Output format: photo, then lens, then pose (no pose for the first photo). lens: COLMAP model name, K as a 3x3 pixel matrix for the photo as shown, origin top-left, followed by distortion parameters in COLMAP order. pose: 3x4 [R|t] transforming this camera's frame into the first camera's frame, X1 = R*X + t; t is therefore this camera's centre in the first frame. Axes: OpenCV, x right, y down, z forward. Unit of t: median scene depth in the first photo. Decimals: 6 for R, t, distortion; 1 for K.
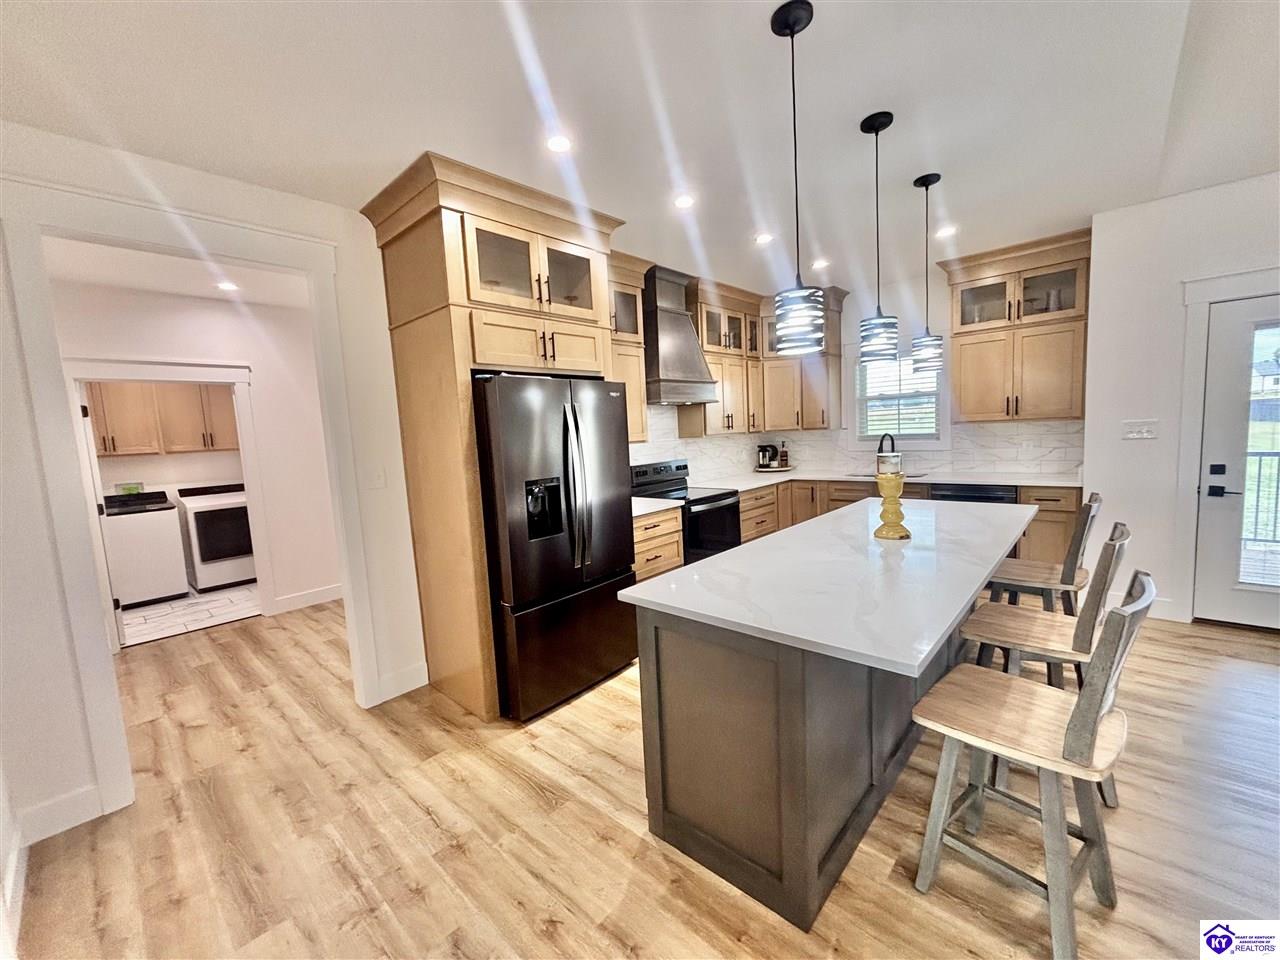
lens RADIAL K [[518.4, 0, 640.0], [0, 518.4, 480.0], [0, 0, 1]] dist [0.012837, -0.000578]
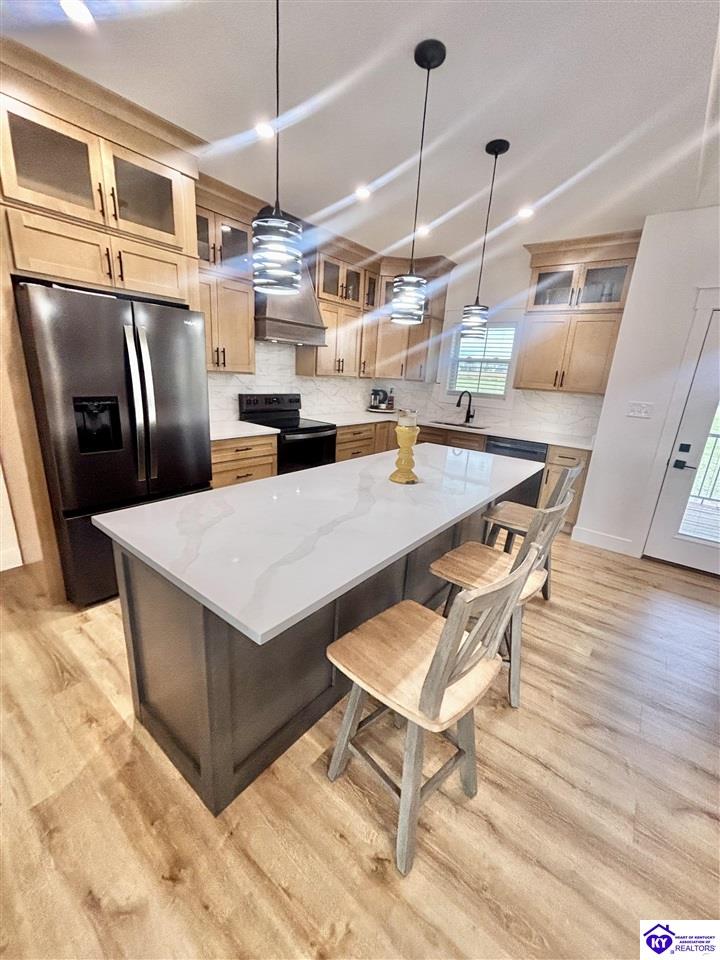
lens RADIAL K [[389.1, 0, 360.0], [0, 389.1, 480.0], [0, 0, 1]] dist [-0.001359, -0.000105]
pose [[0.991124, 0.088936, 0.098812, 0.195270], [-0.105222, 0.979071, 0.174208, -0.021255], [-0.081251, -0.183059, 0.979739, 0.105419]]
